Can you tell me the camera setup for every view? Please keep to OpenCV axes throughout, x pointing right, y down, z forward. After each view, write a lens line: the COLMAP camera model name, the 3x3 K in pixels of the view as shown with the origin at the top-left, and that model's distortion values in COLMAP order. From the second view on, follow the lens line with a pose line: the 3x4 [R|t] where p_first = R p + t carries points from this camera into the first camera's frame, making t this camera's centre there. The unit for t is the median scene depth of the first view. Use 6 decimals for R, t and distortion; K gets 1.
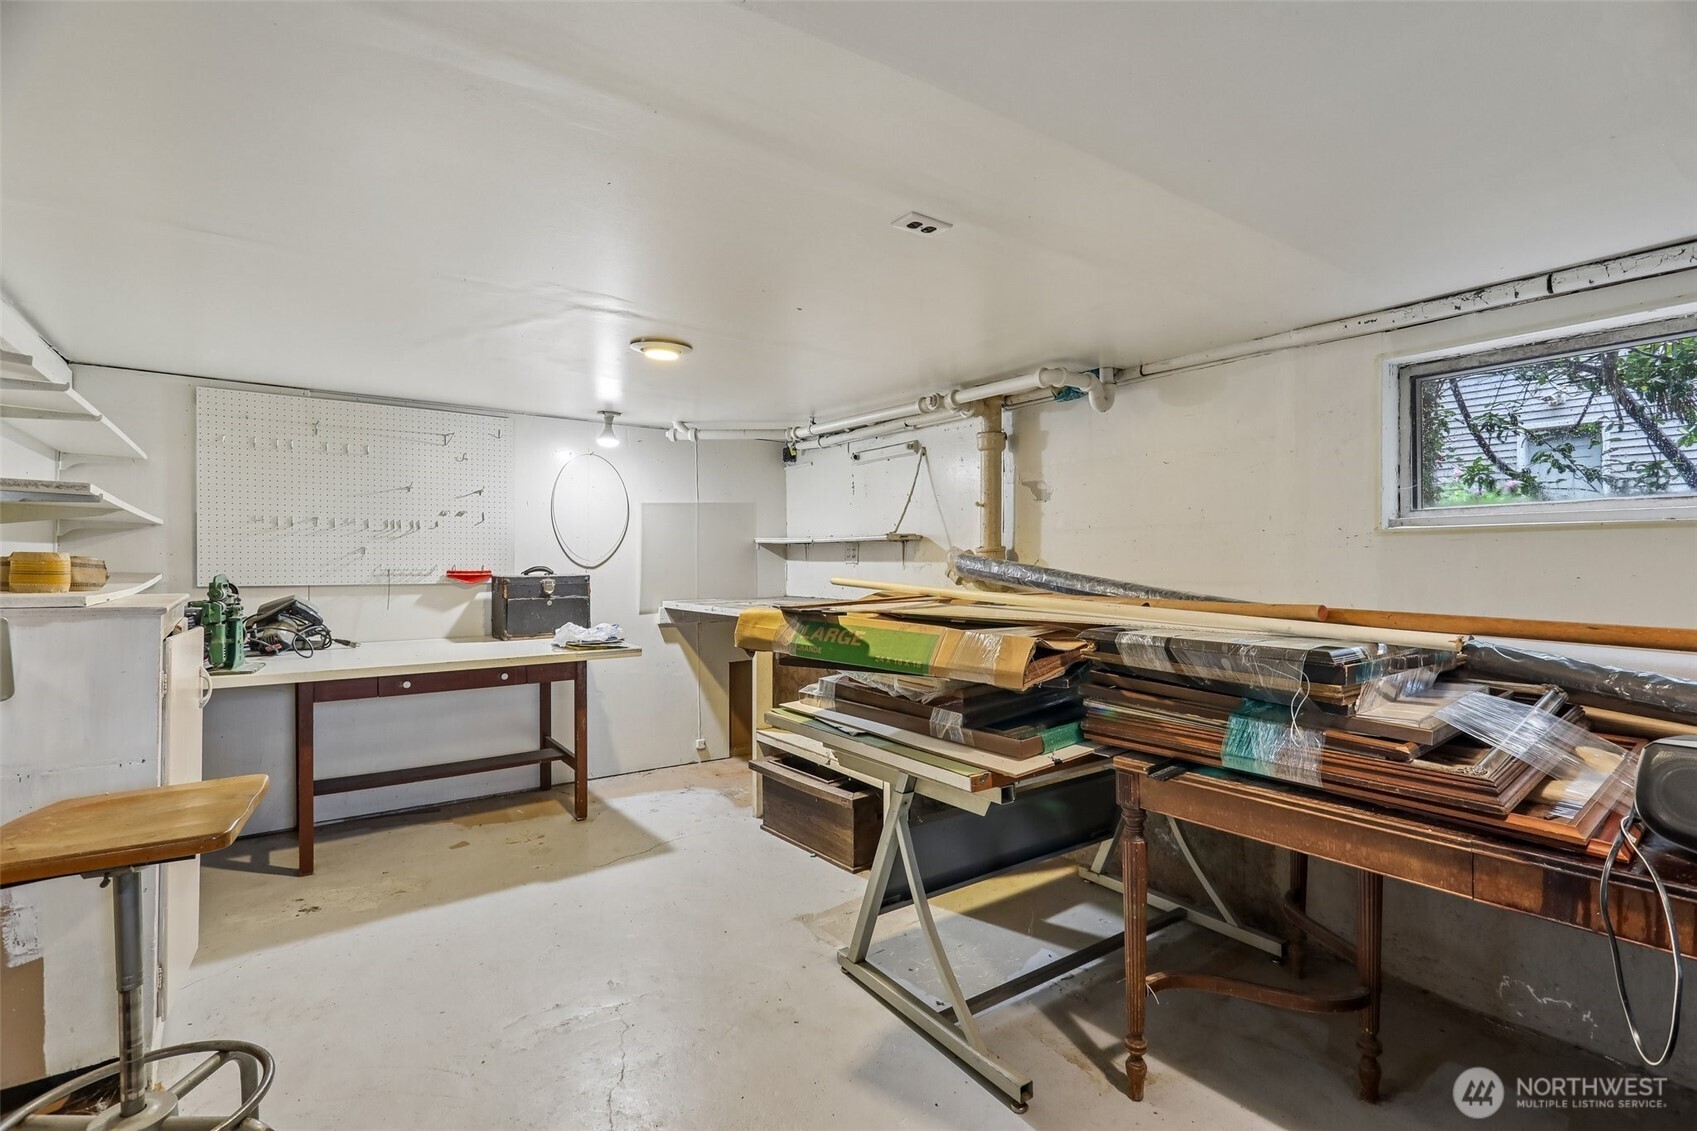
lens RADIAL K [[802.2, 0, 847.1], [0, 802.2, 560.1], [0, 0, 1]] dist [0.001589, 0.000395]
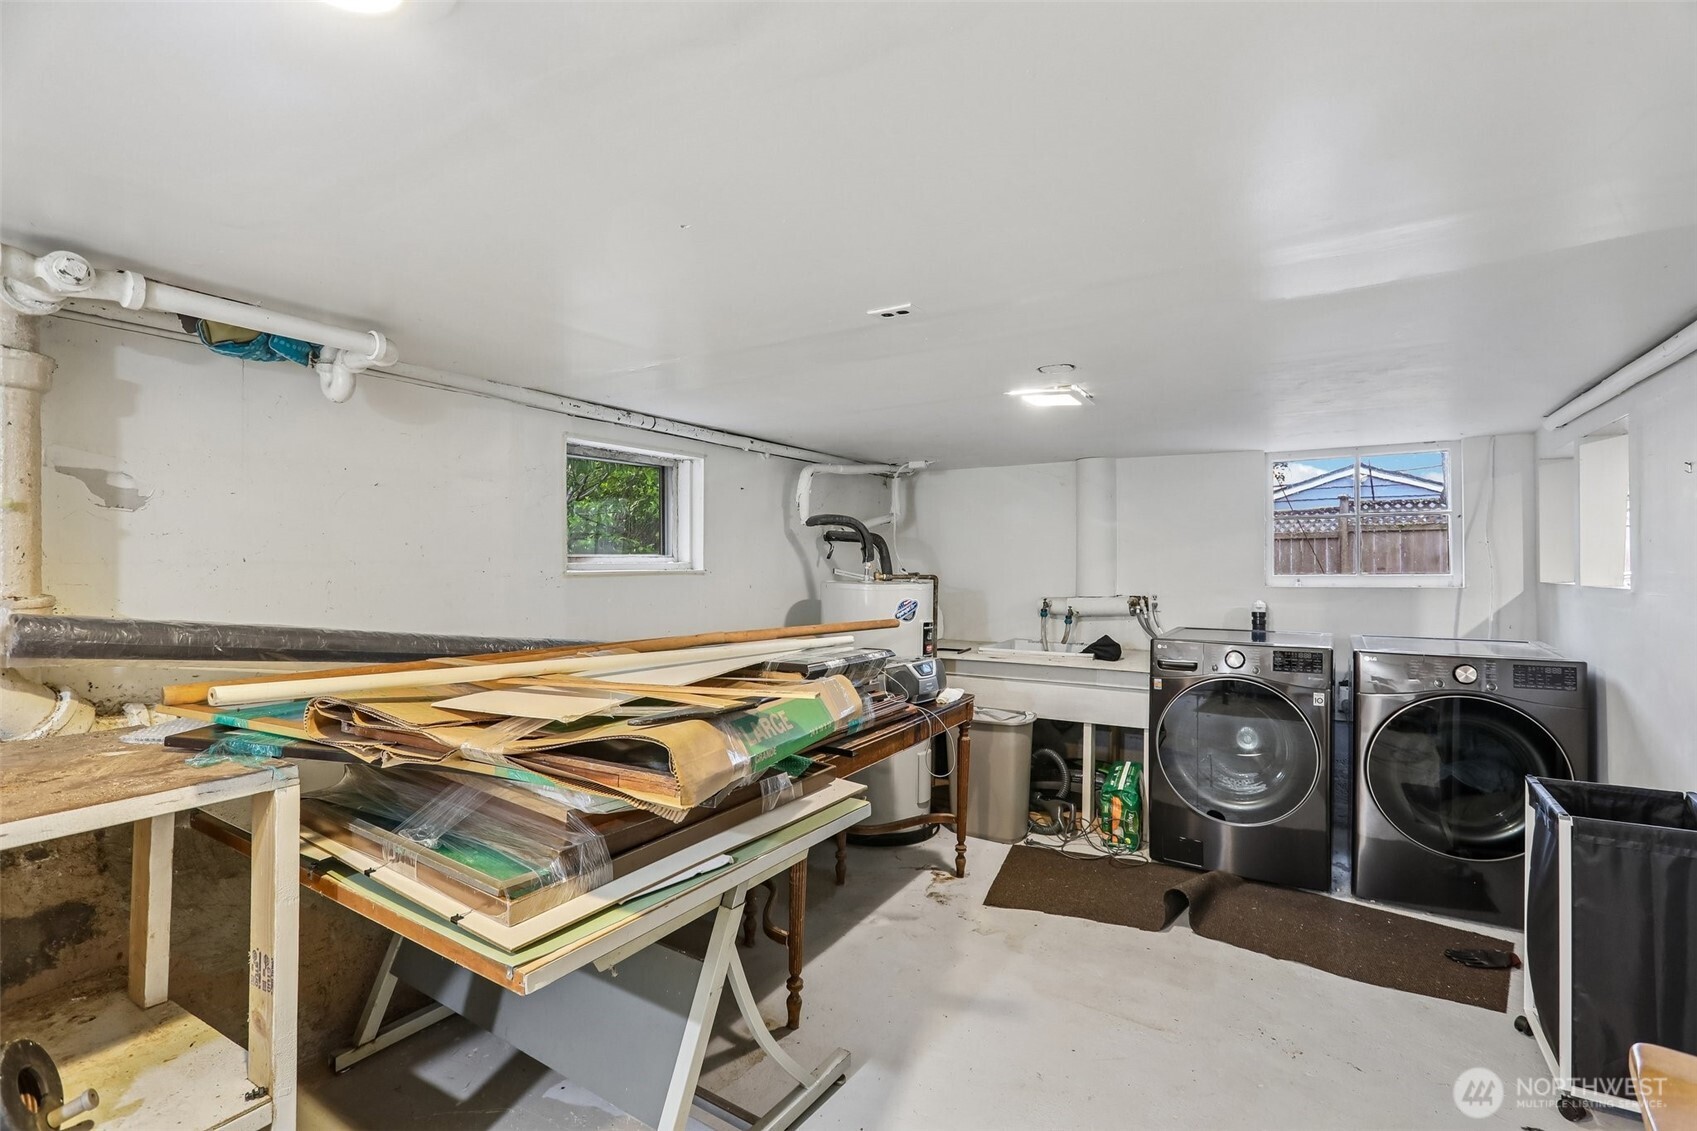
lens RADIAL K [[802.2, 0, 847.8], [0, 802.2, 566.6], [0, 0, 1]] dist [0.001589, 0.000395]
pose [[-0.381106, 0.004725, 0.924519, -0.581740], [0.004999, 0.999983, -0.003051, -0.038745], [-0.924518, 0.003459, -0.381123, 0.967484]]
